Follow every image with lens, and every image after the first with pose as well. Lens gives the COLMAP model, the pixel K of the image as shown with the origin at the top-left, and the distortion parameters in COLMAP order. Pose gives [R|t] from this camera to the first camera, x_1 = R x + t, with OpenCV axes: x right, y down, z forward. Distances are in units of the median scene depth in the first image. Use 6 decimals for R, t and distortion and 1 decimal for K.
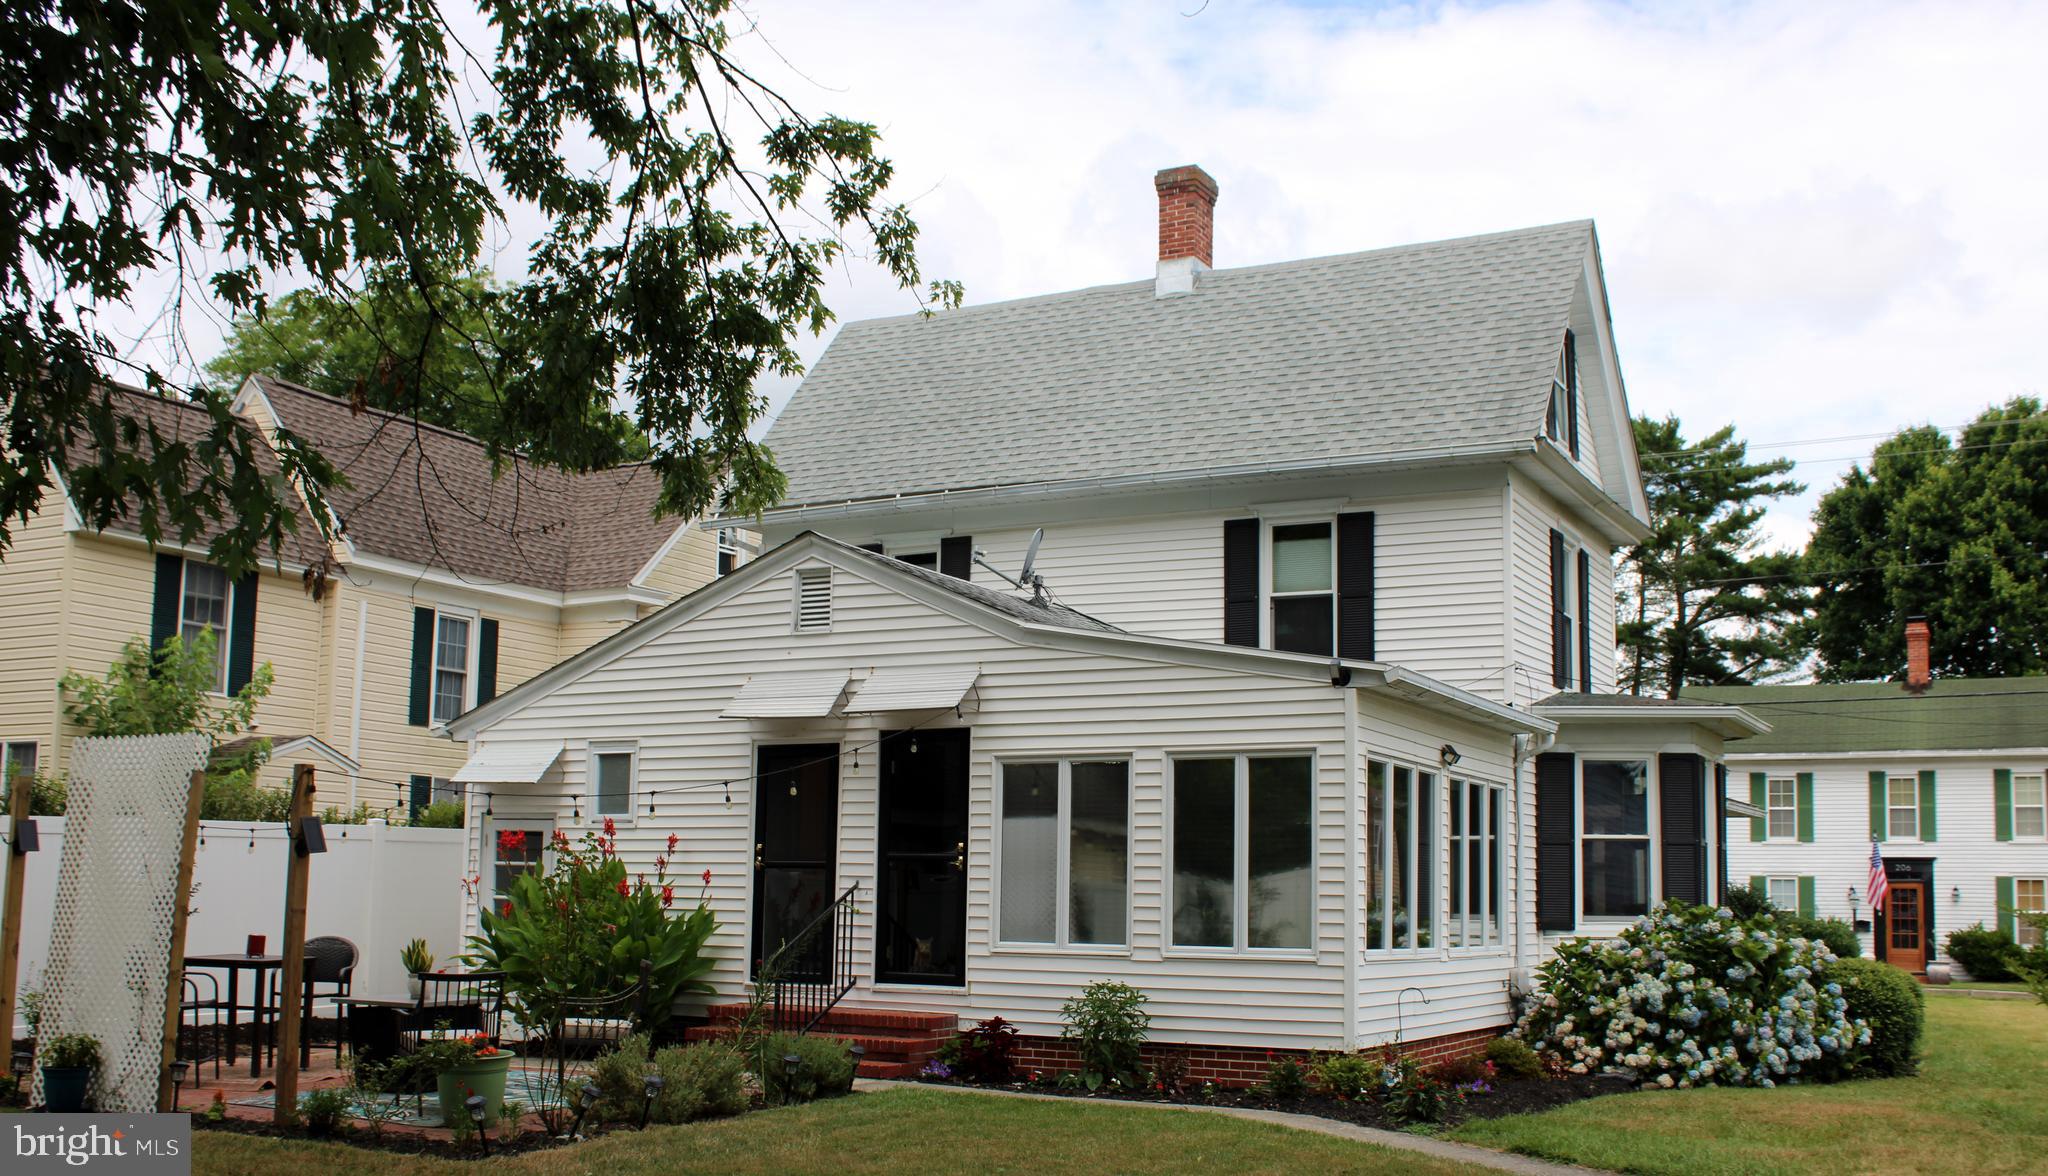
lens RADIAL K [[1984.0, 0, 1025.3], [0, 1984.0, 679.9], [0, 0, 1]] dist [-0.143527, 0.157021]
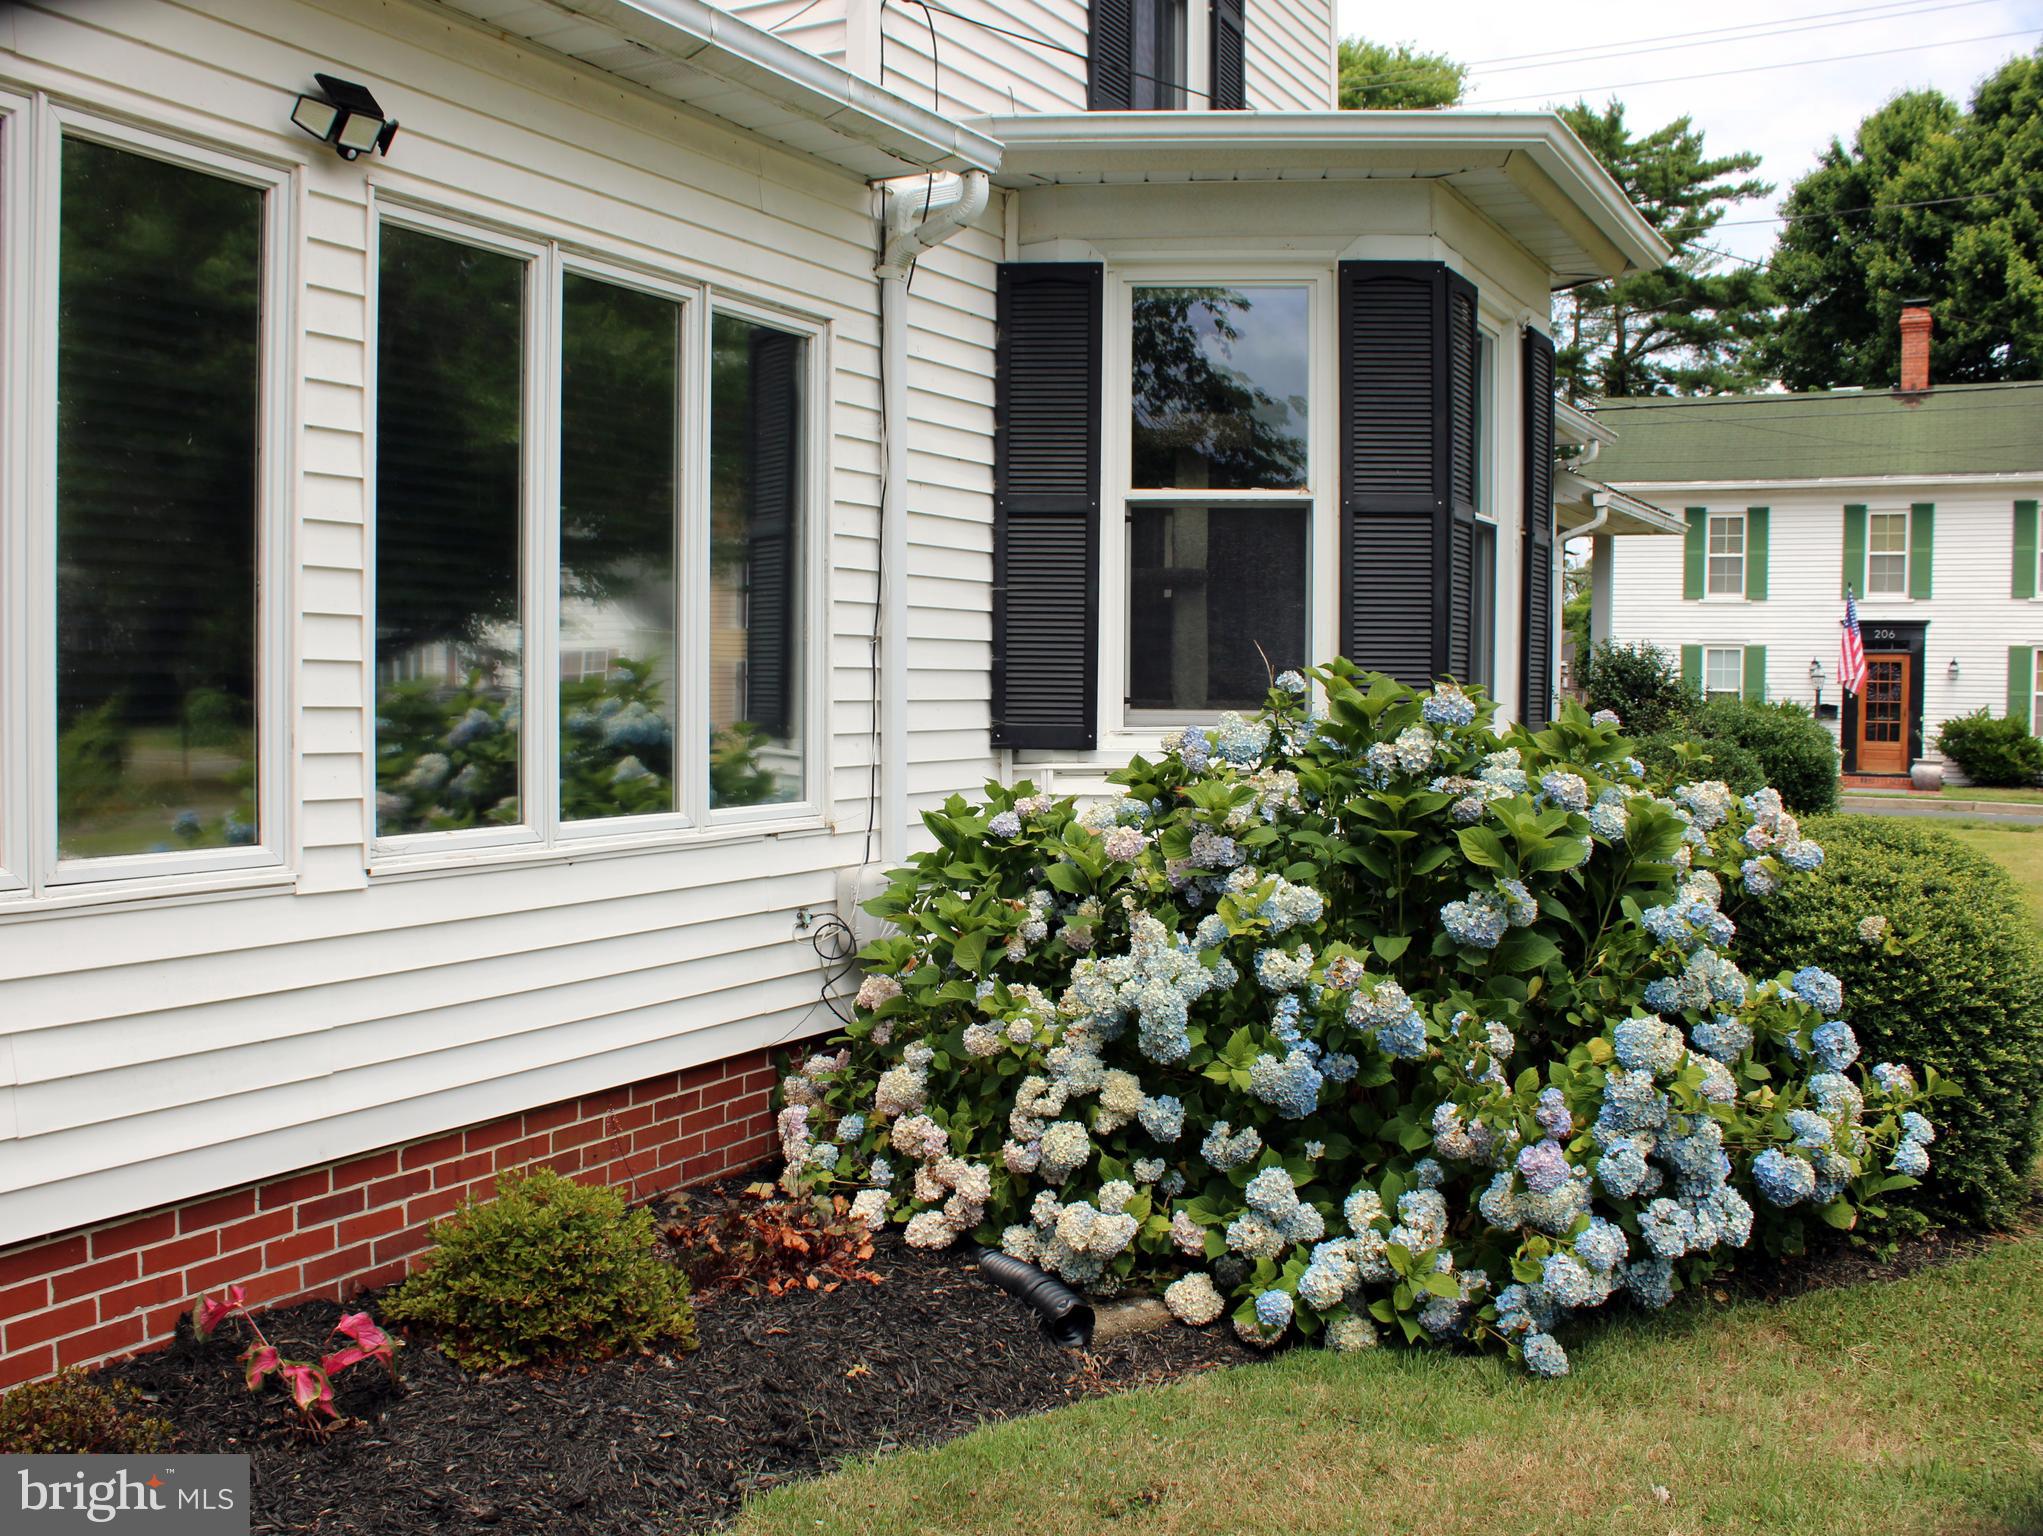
lens RADIAL K [[1918.5, 0, 975.2], [0, 1918.5, 765.5], [0, 0, 1]] dist [-0.157140, 0.138826]
pose [[0.999827, -0.009226, -0.016157, 0.288015], [0.011603, 0.988030, 0.153826, 0.082272], [0.014545, -0.153987, 0.987966, 0.705265]]
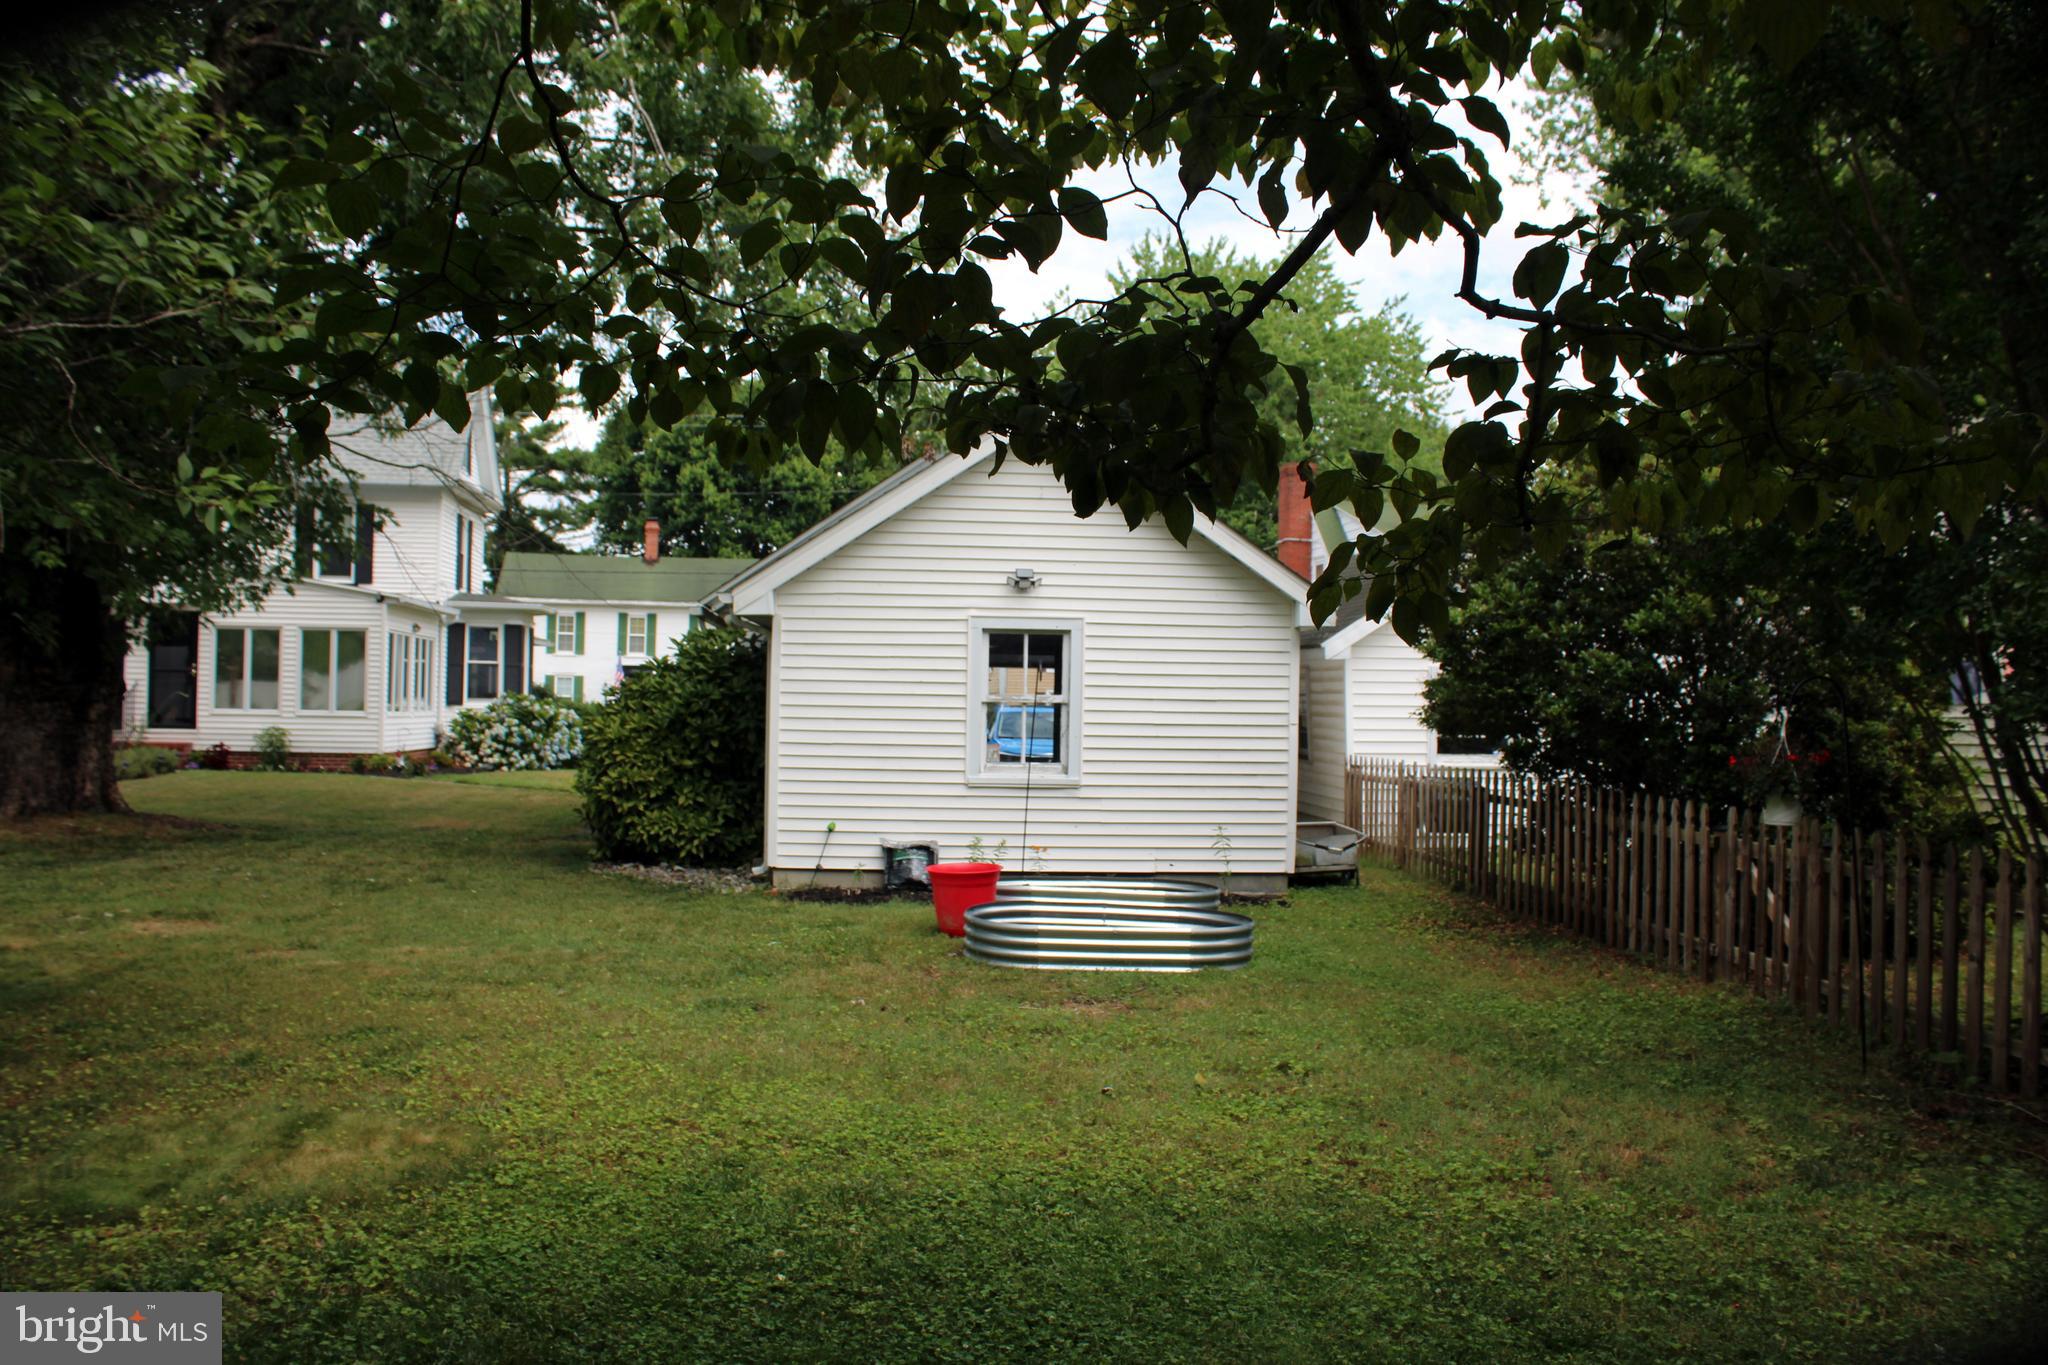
lens RADIAL K [[1716.8, 0, 1024.0], [0, 1716.8, 682.5], [0, 0, 1]] dist [-0.161914, 0.150616]
pose [[0.808961, 0.004534, 0.587845, -0.343559], [-0.069195, 0.993753, 0.087558, -0.112278], [-0.583776, -0.111507, 0.804221, -0.935346]]
